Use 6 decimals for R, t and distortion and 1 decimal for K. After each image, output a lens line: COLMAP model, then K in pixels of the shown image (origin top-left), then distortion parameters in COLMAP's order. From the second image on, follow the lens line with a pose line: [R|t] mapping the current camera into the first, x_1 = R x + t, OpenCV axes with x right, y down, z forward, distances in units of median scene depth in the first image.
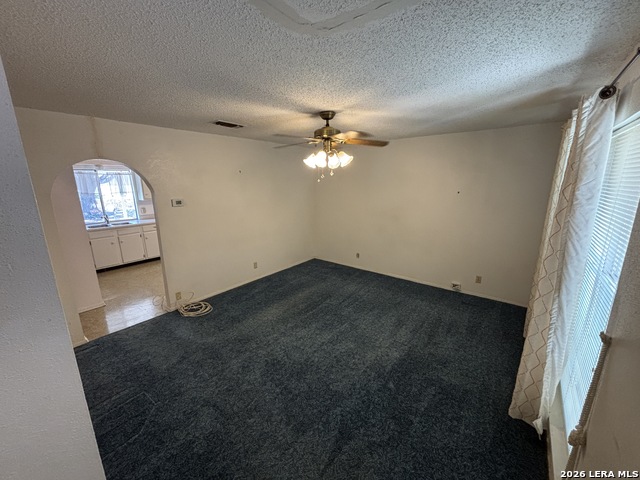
lens RADIAL K [[258.1, 0, 321.1], [0, 258.1, 238.7], [0, 0, 1]] dist [0.000178, 0.000442]
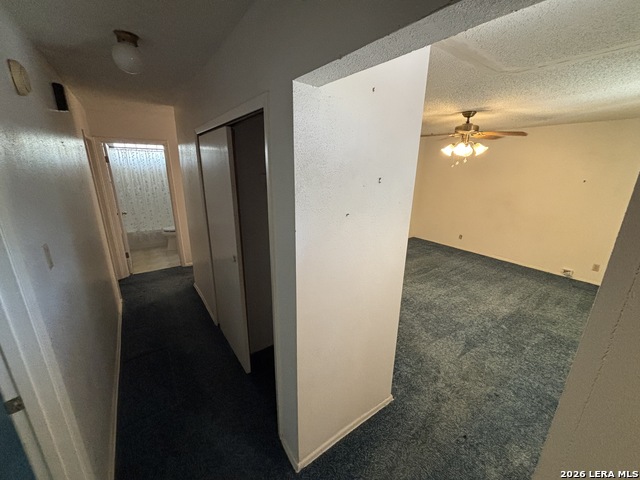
lens RADIAL K [[258.1, 0, 319.9], [0, 258.1, 241.4], [0, 0, 1]] dist [0.000178, 0.000442]
pose [[0.960570, 0.087540, -0.263899, -0.267178], [-0.072133, 0.995106, 0.067535, 0.102946], [0.268520, -0.045837, 0.962183, -0.408186]]
